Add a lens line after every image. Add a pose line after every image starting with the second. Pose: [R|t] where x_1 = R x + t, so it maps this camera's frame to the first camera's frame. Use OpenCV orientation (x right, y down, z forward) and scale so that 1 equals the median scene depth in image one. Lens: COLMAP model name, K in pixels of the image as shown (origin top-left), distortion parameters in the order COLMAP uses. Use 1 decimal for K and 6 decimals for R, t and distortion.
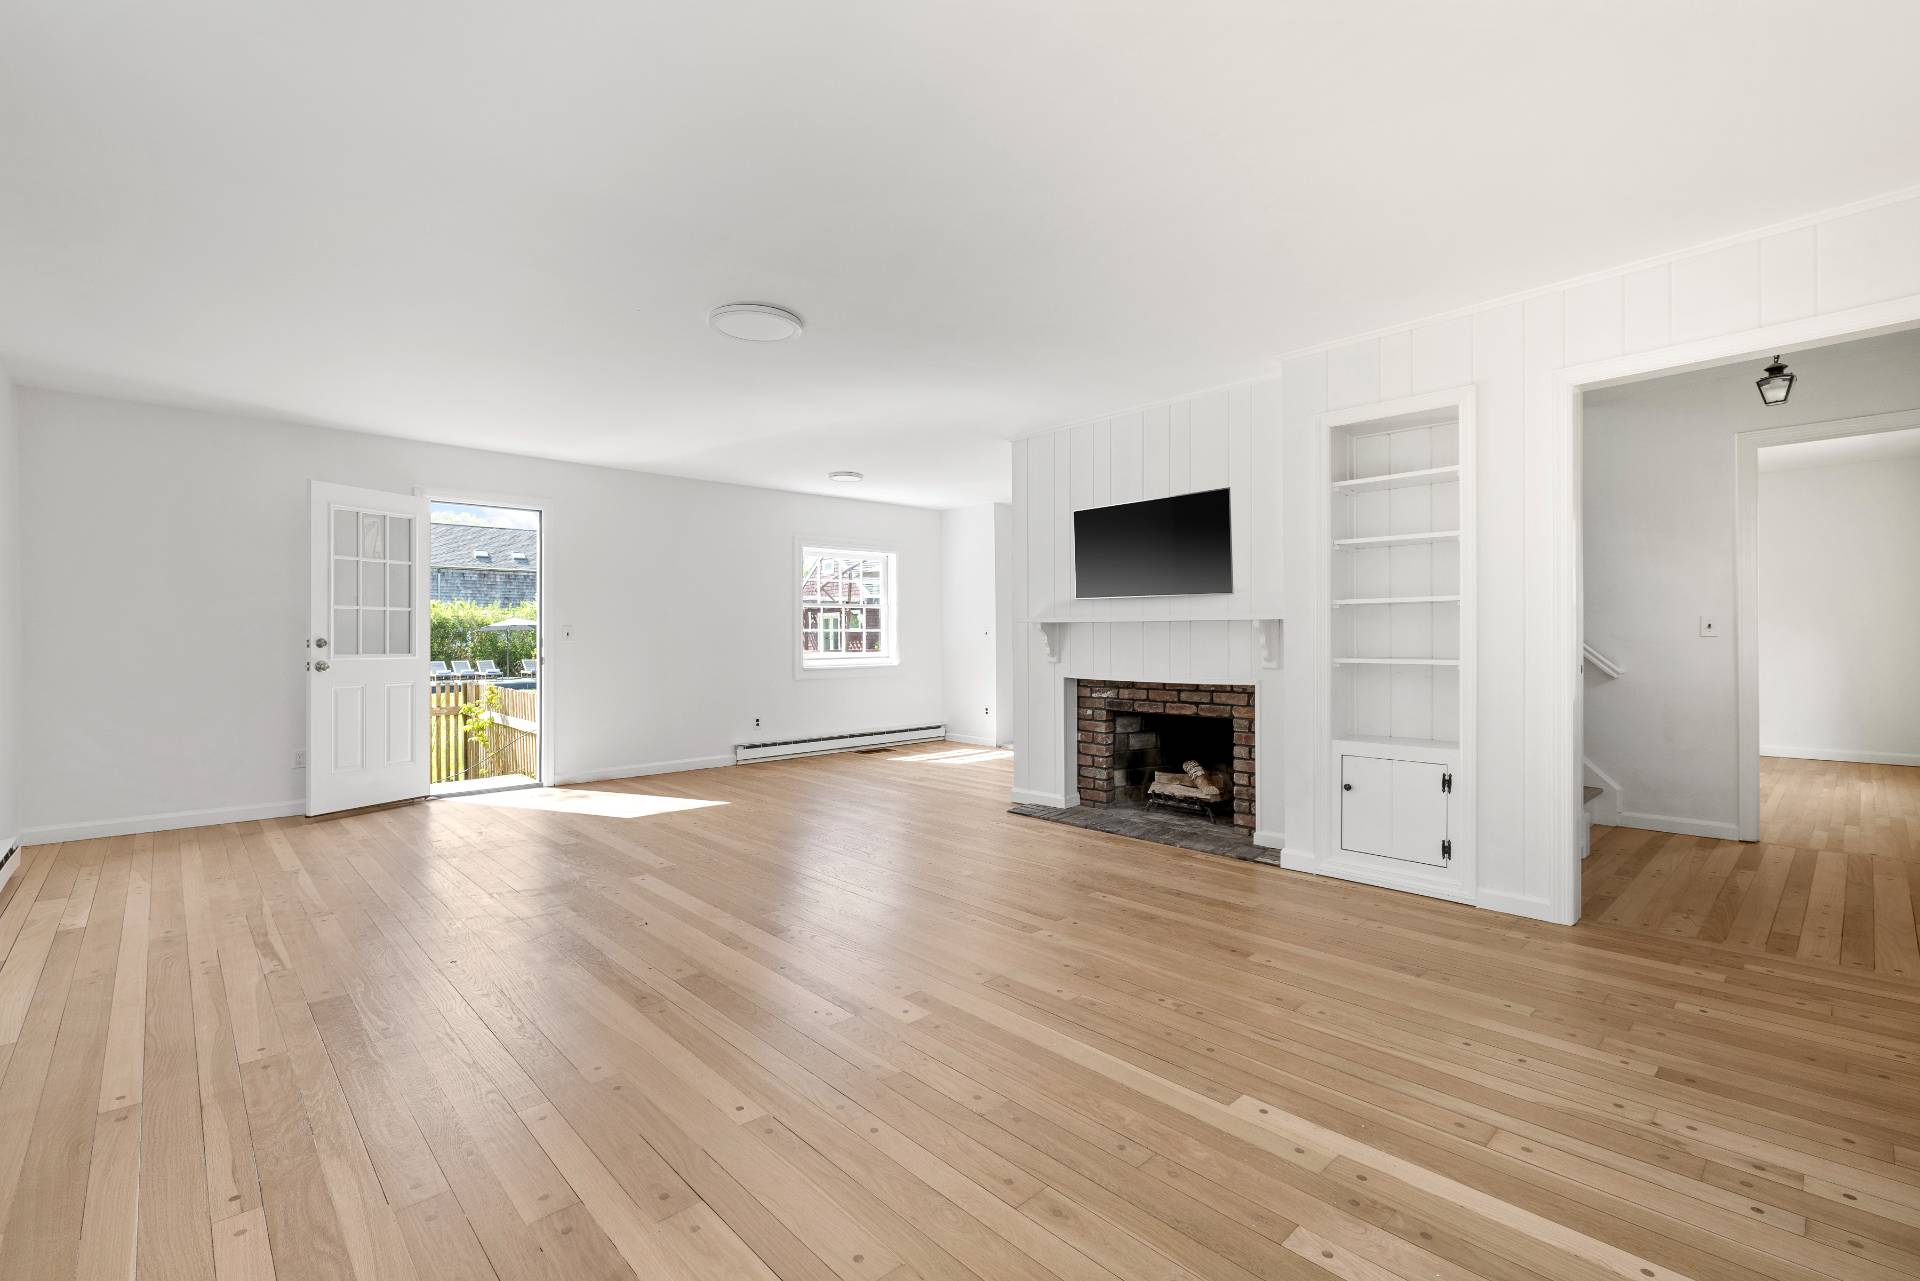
lens RADIAL K [[893.2, 0, 960.0], [0, 893.2, 640.5], [0, 0, 1]] dist [-0.002821, -0.000249]
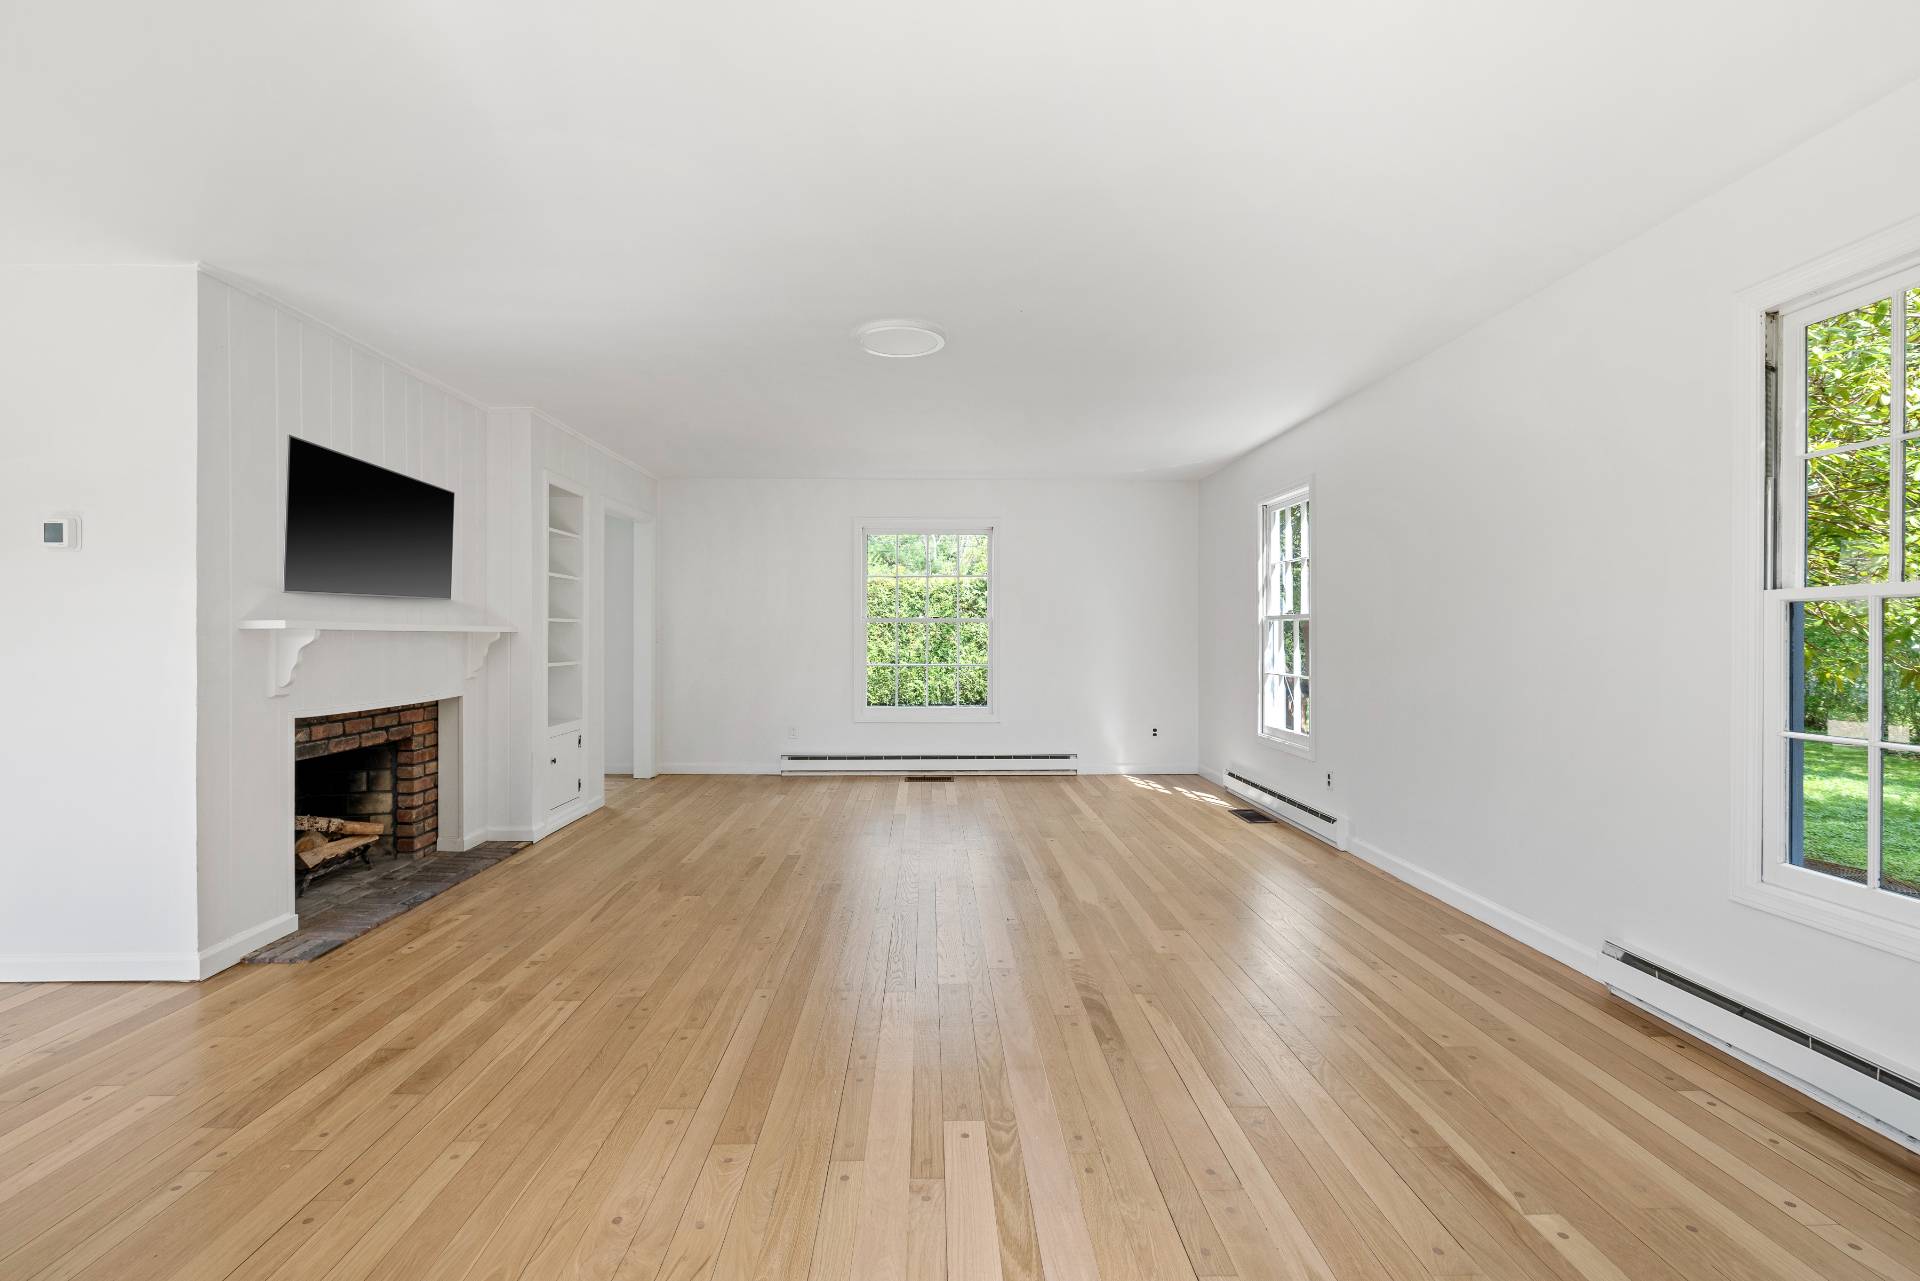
lens RADIAL K [[893.2, 0, 960.0], [0, 893.2, 640.5], [0, 0, 1]] dist [-0.002821, -0.000249]
pose [[-0.741206, -0.006785, 0.671243, -0.692422], [0.001708, 0.999927, 0.011993, -0.020818], [-0.671275, 0.010035, -0.741140, 1.247403]]
